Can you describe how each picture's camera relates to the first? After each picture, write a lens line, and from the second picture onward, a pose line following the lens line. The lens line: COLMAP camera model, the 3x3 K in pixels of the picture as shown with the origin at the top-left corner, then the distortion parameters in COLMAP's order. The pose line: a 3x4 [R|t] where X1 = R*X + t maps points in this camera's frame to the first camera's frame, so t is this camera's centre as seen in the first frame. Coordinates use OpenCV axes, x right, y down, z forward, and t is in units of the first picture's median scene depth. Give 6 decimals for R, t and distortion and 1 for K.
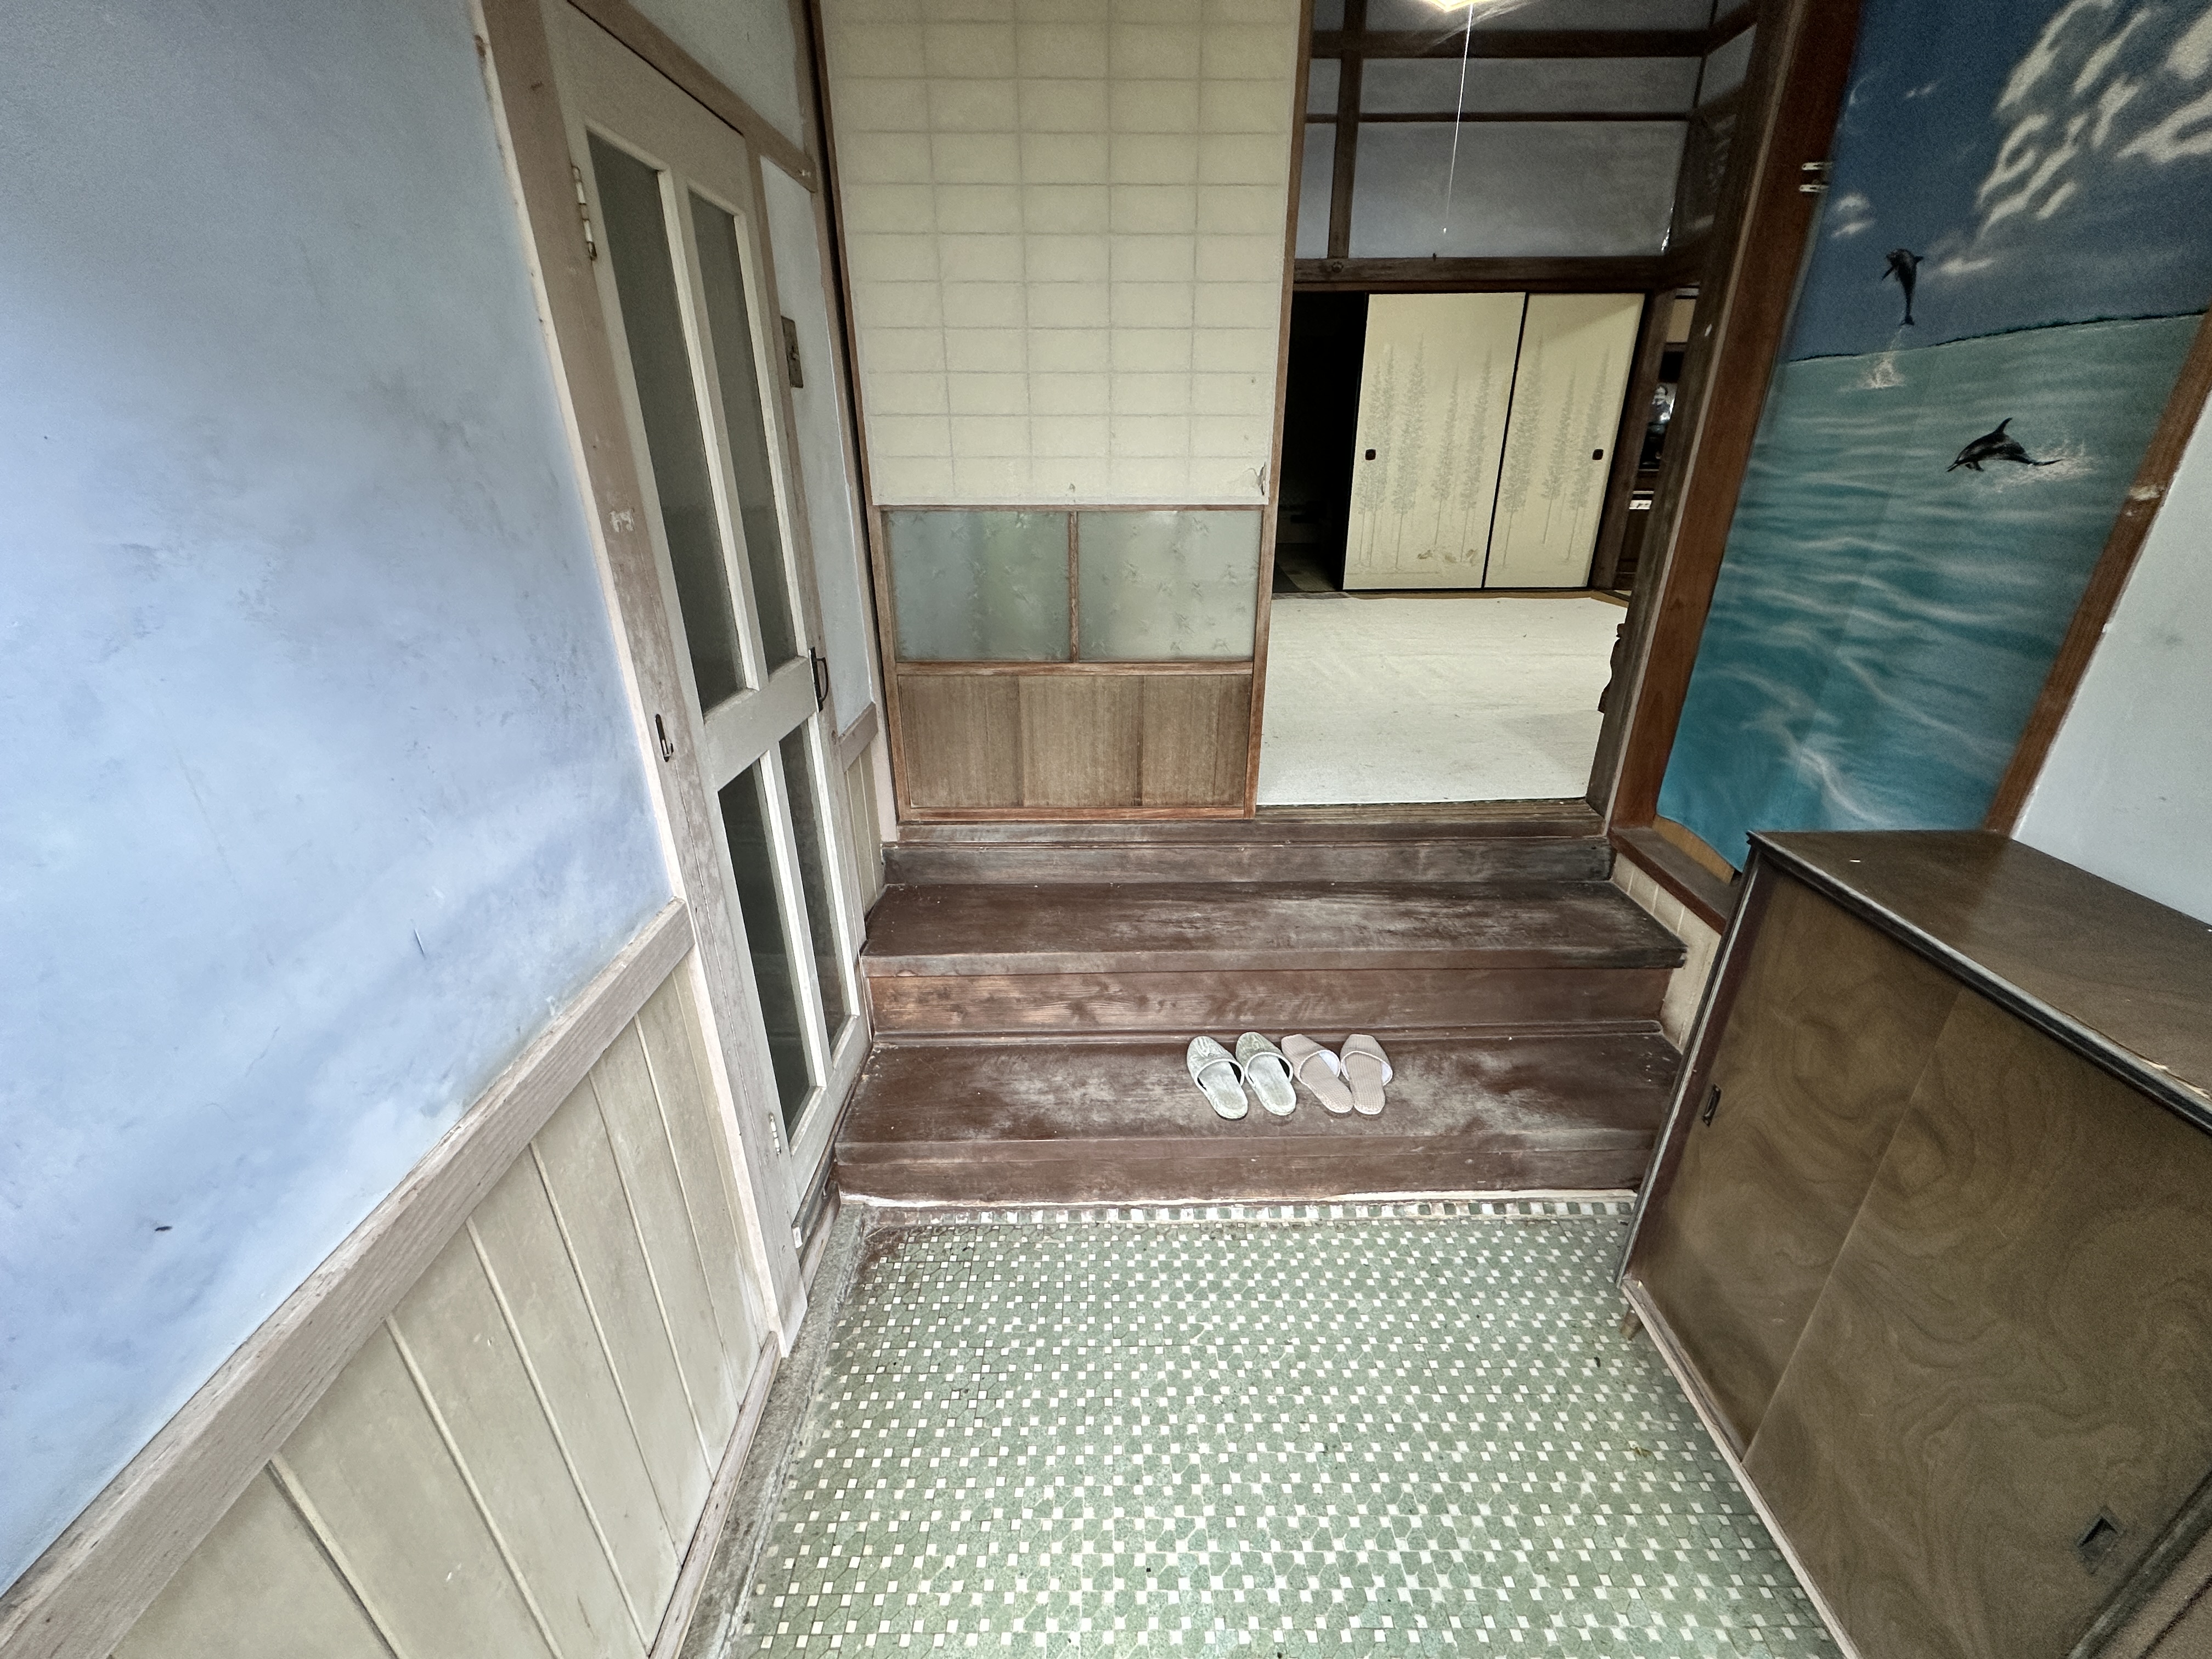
lens RADIAL K [[875.6, 0, 1112.1], [0, 875.6, 819.8], [0, 0, 1]] dist [-0.002810, 0.000112]
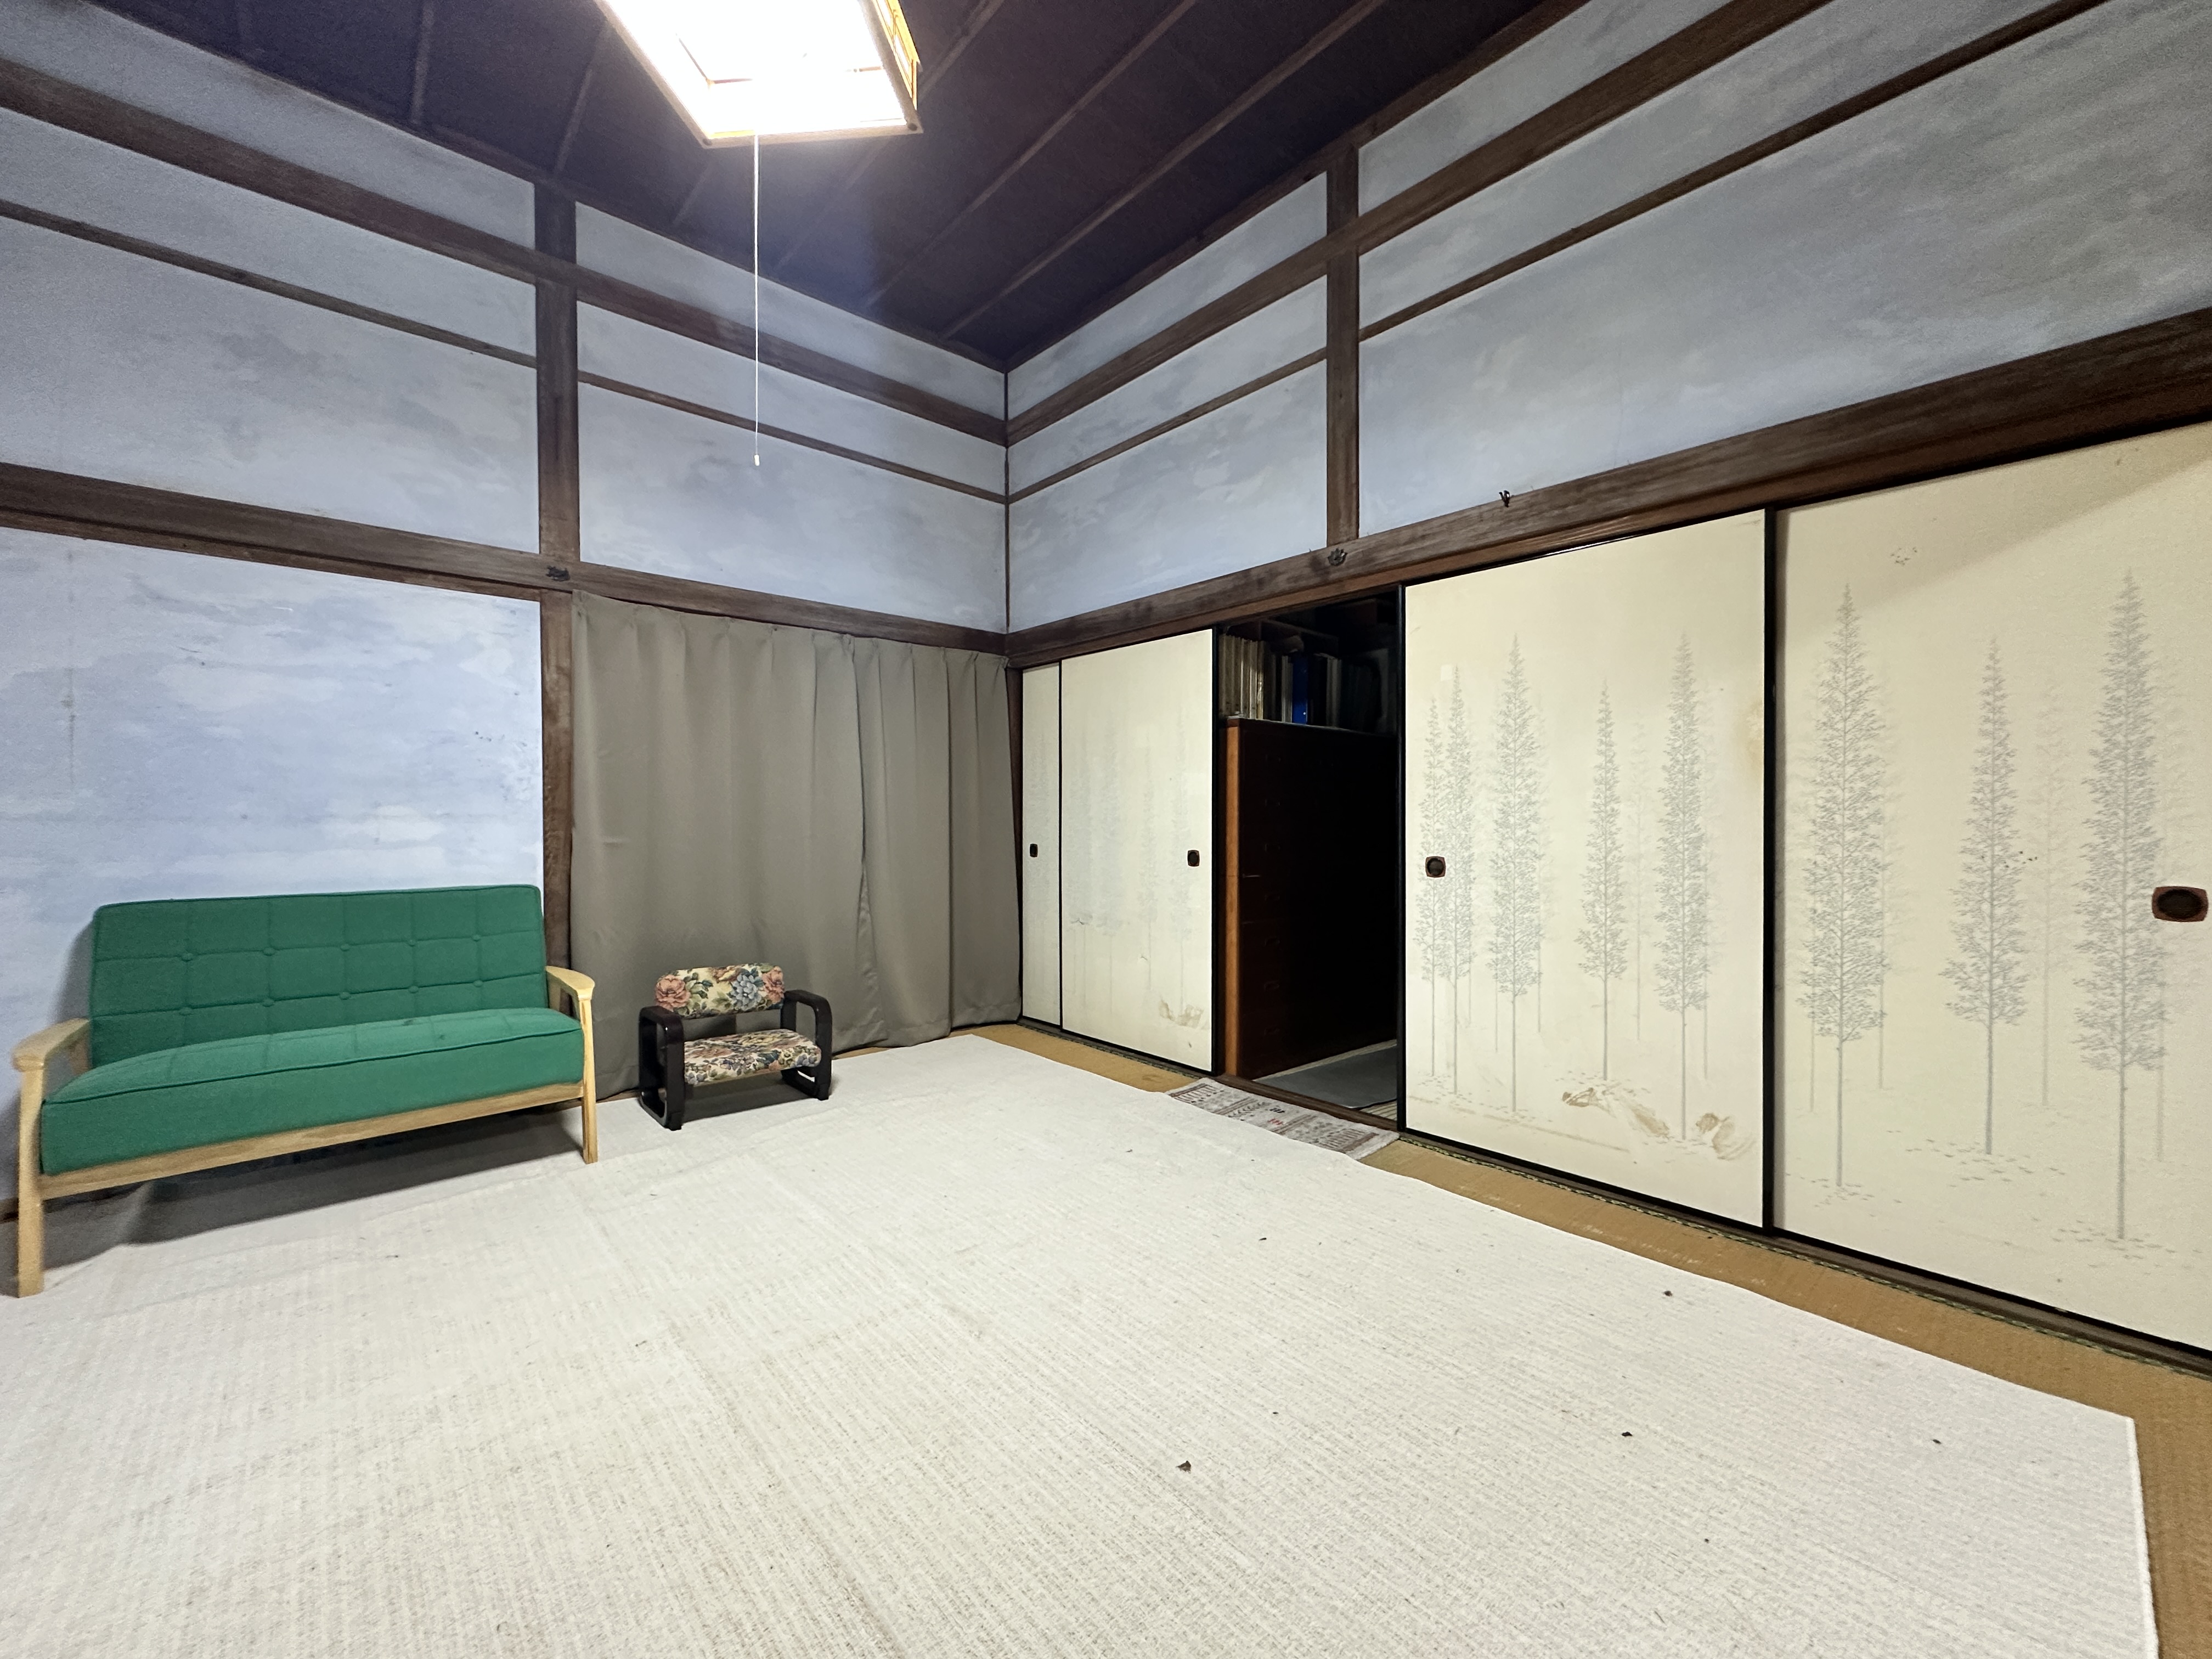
lens RADIAL K [[875.6, 0, 1100.3], [0, 875.6, 832.2], [0, 0, 1]] dist [-0.002810, 0.000112]
pose [[0.657451, 0.020363, -0.753222, 0.546001], [-0.308758, 0.919137, -0.244652, -0.261081], [0.687332, 0.393410, 0.610575, 0.573118]]
